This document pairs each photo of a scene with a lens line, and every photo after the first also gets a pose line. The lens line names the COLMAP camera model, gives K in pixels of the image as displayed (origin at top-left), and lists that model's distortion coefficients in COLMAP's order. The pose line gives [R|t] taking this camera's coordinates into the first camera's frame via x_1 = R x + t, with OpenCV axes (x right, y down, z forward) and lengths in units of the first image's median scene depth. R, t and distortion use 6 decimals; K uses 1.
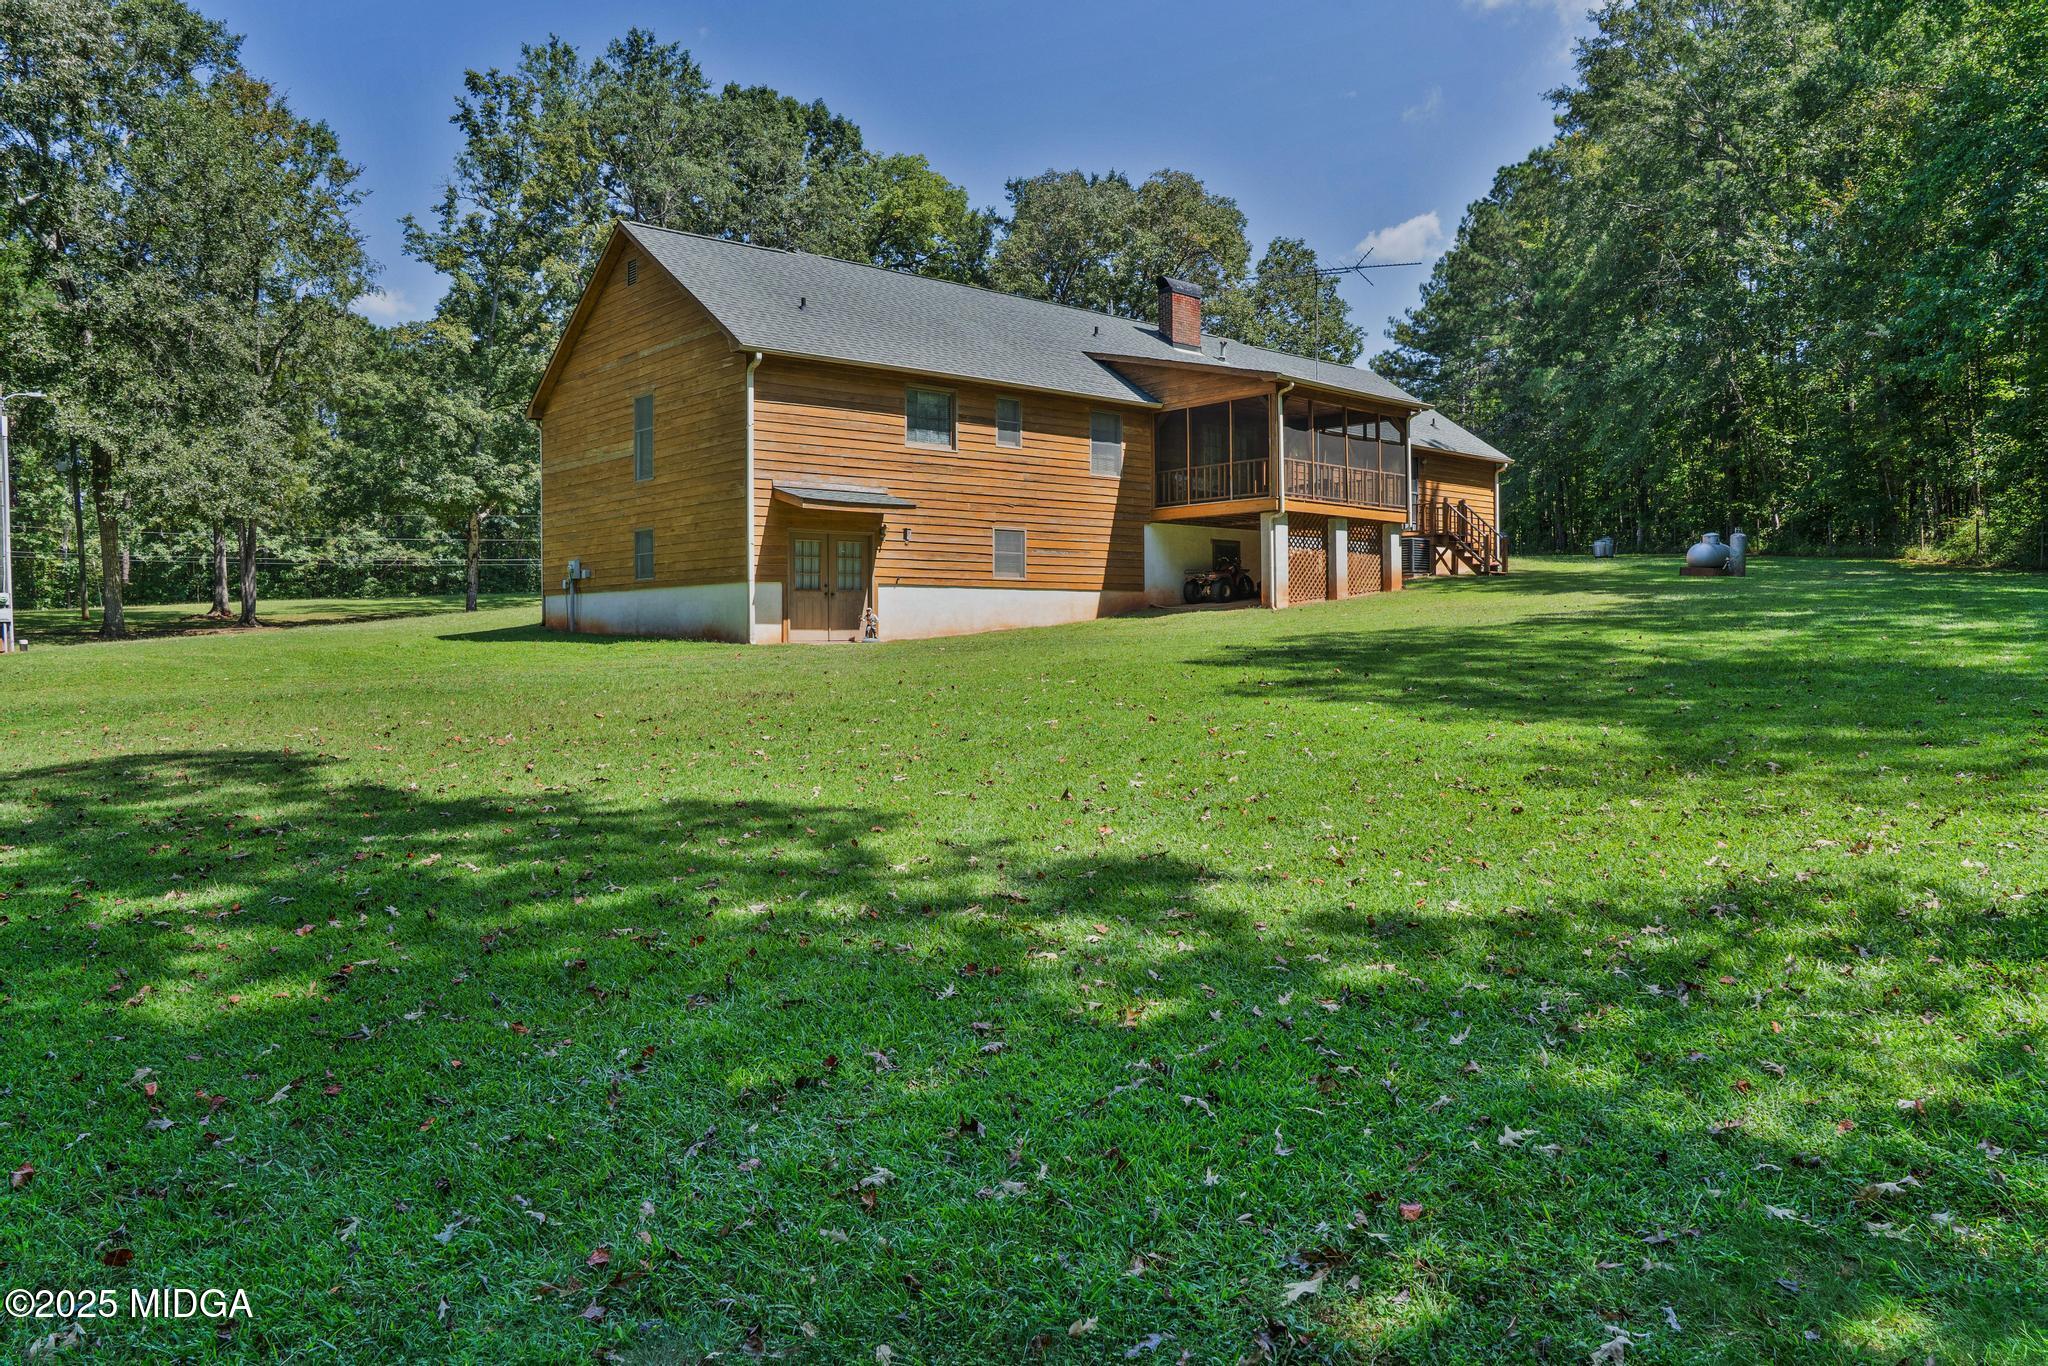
lens RADIAL K [[1406.5, 0, 1024.0], [0, 1406.5, 683.0], [0, 0, 1]] dist [-0.077405, 0.002901]
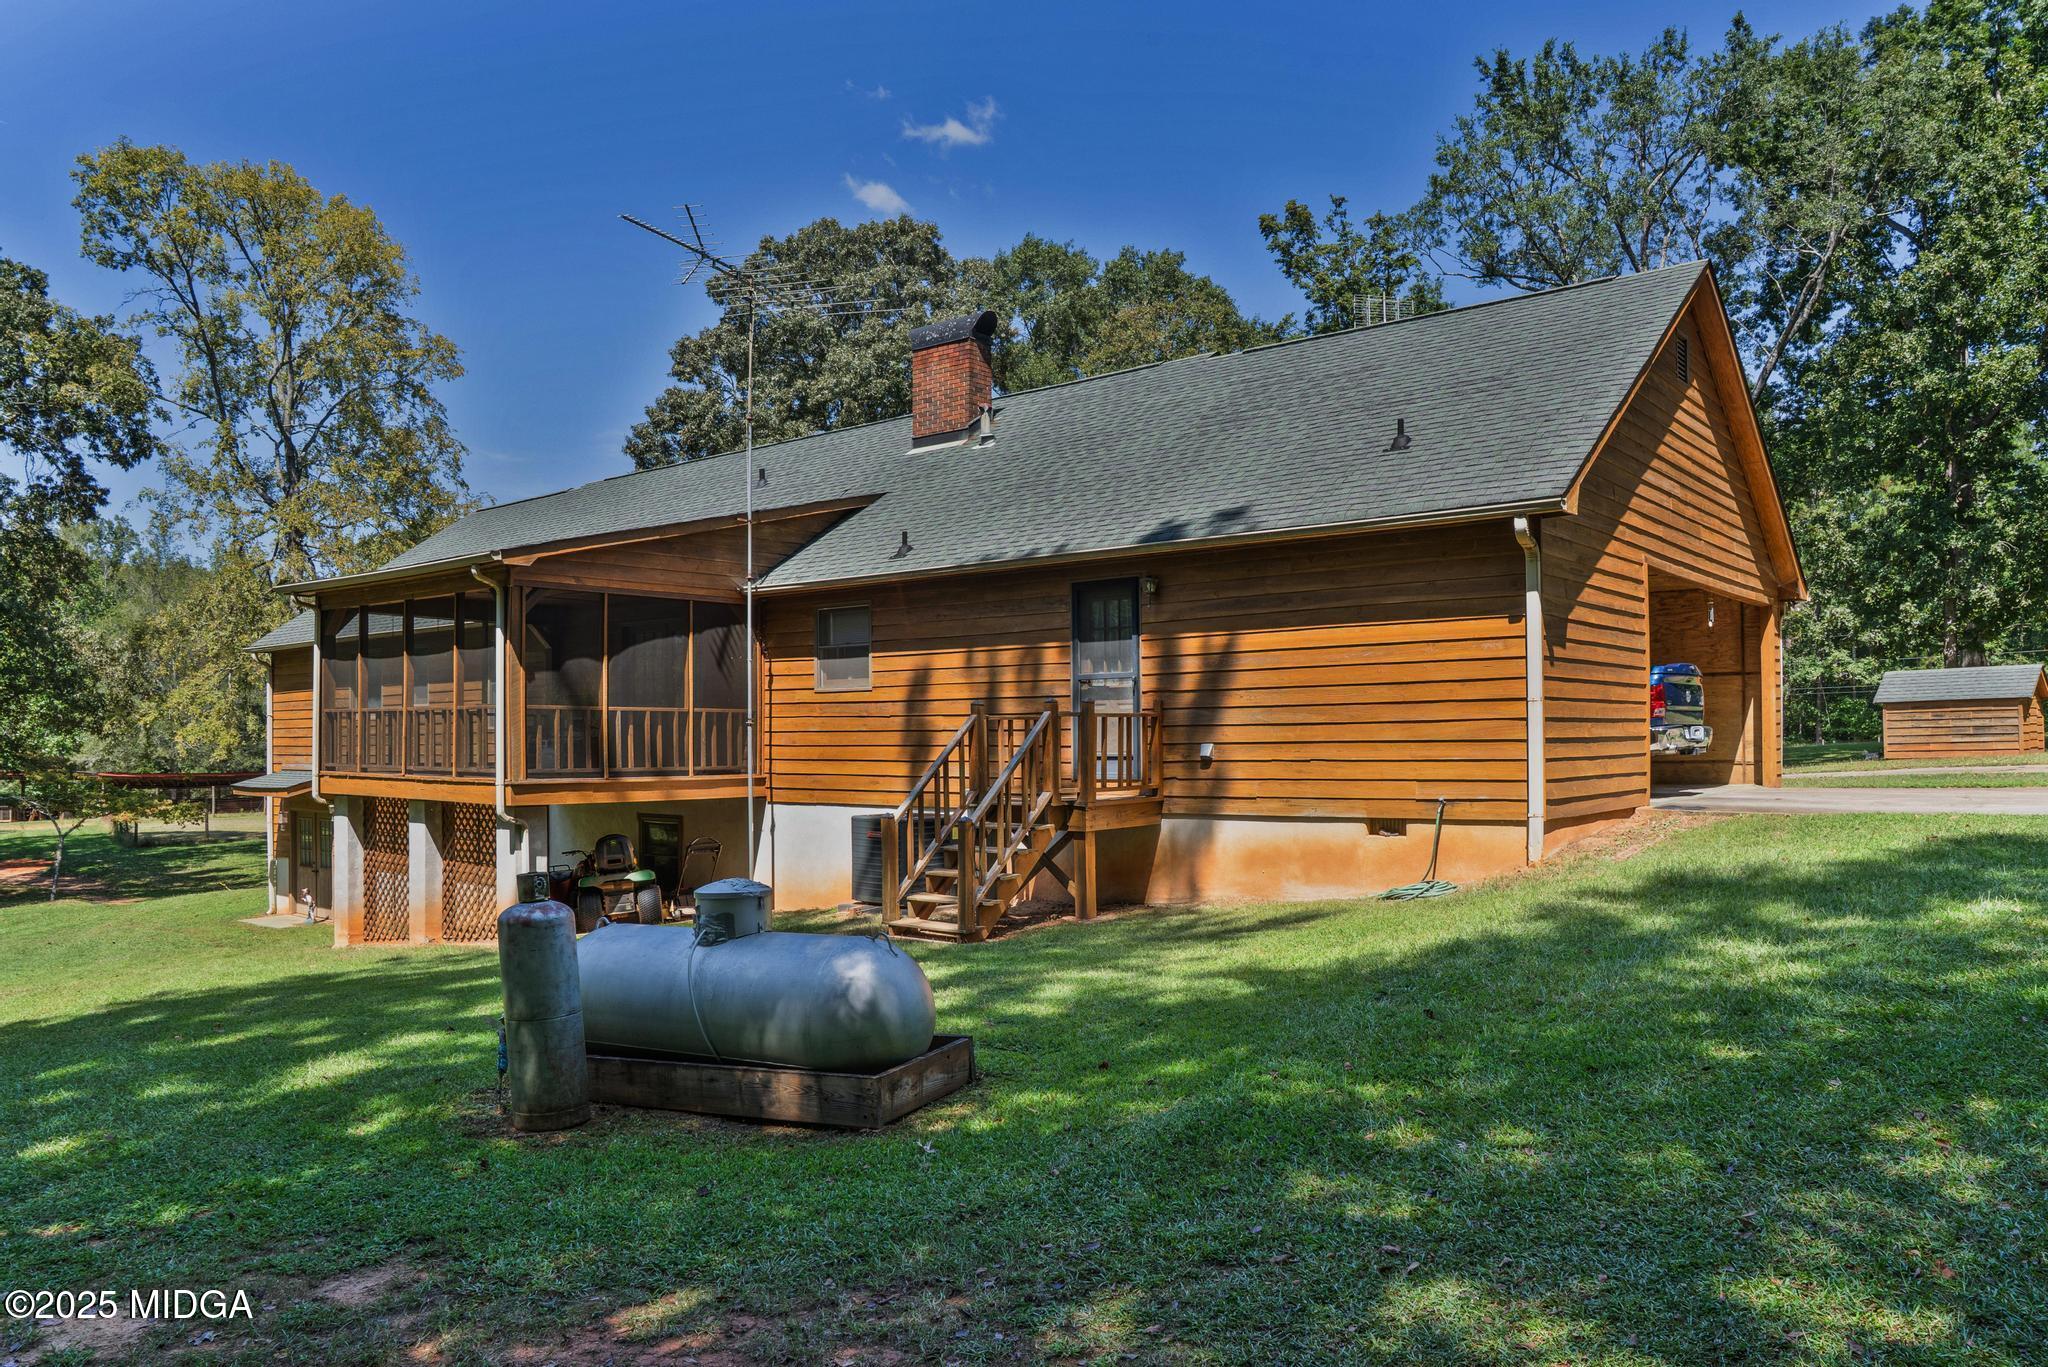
lens RADIAL K [[1406.5, 0, 1024.0], [0, 1406.5, 683.5], [0, 0, 1]] dist [-0.077405, 0.002901]
pose [[0.171141, -0.033680, -0.984671, 0.874450], [-0.023956, 0.998978, -0.038333, -0.161726], [0.984955, 0.030149, 0.170159, 1.236407]]
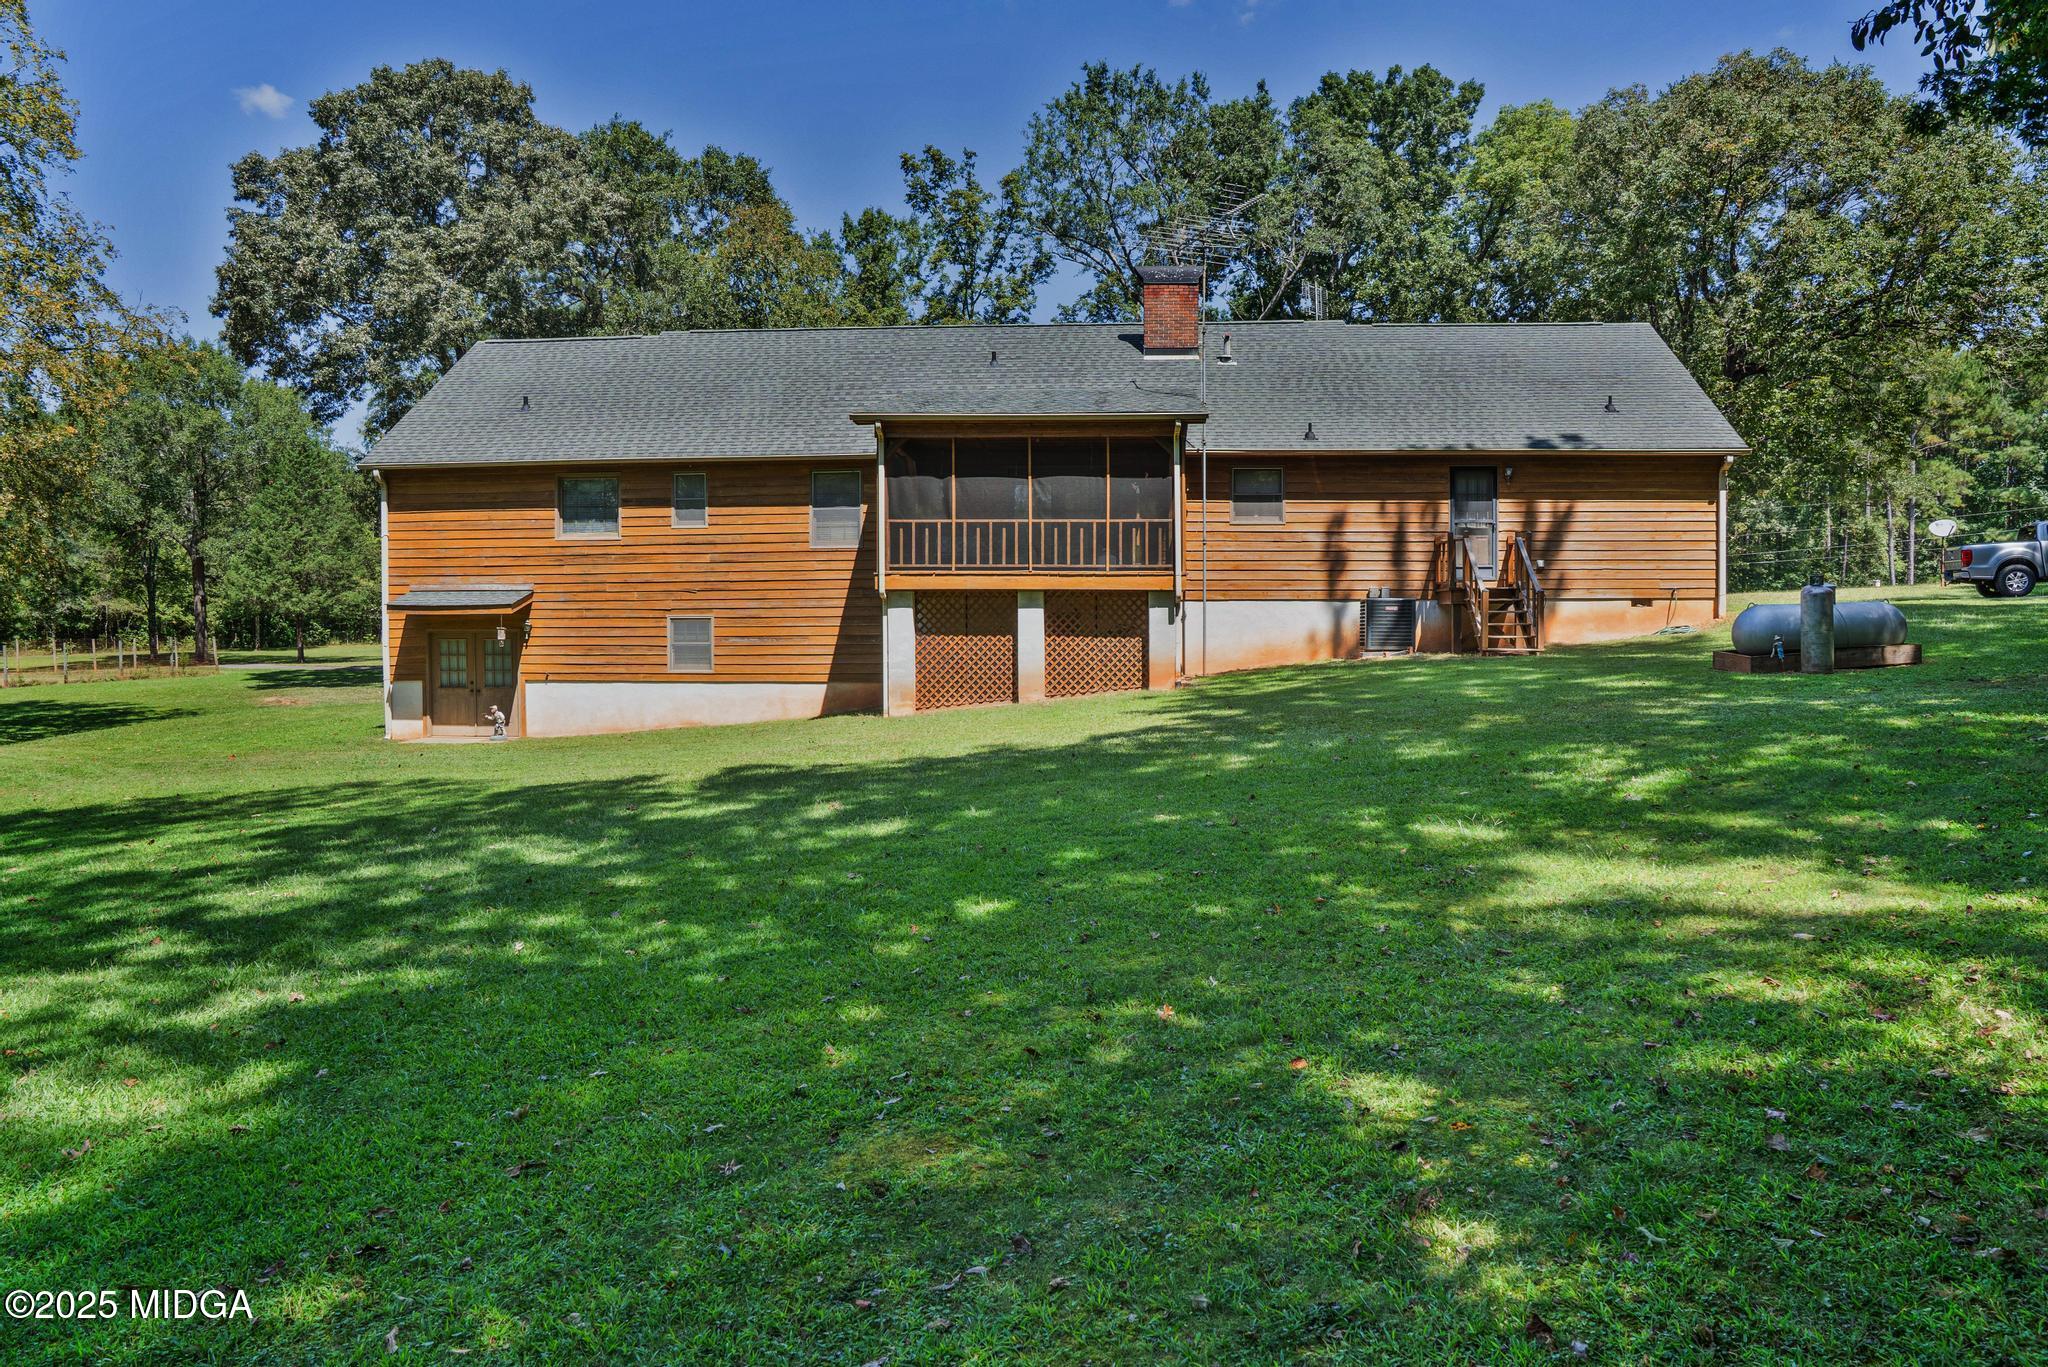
lens RADIAL K [[1406.5, 0, 1024.0], [0, 1406.5, 683.5], [0, 0, 1]] dist [-0.077405, 0.002901]
pose [[0.710554, 0.028206, -0.703077, 0.798180], [-0.025383, 0.999573, 0.014448, -0.086879], [0.703184, 0.007581, 0.710967, 0.517036]]
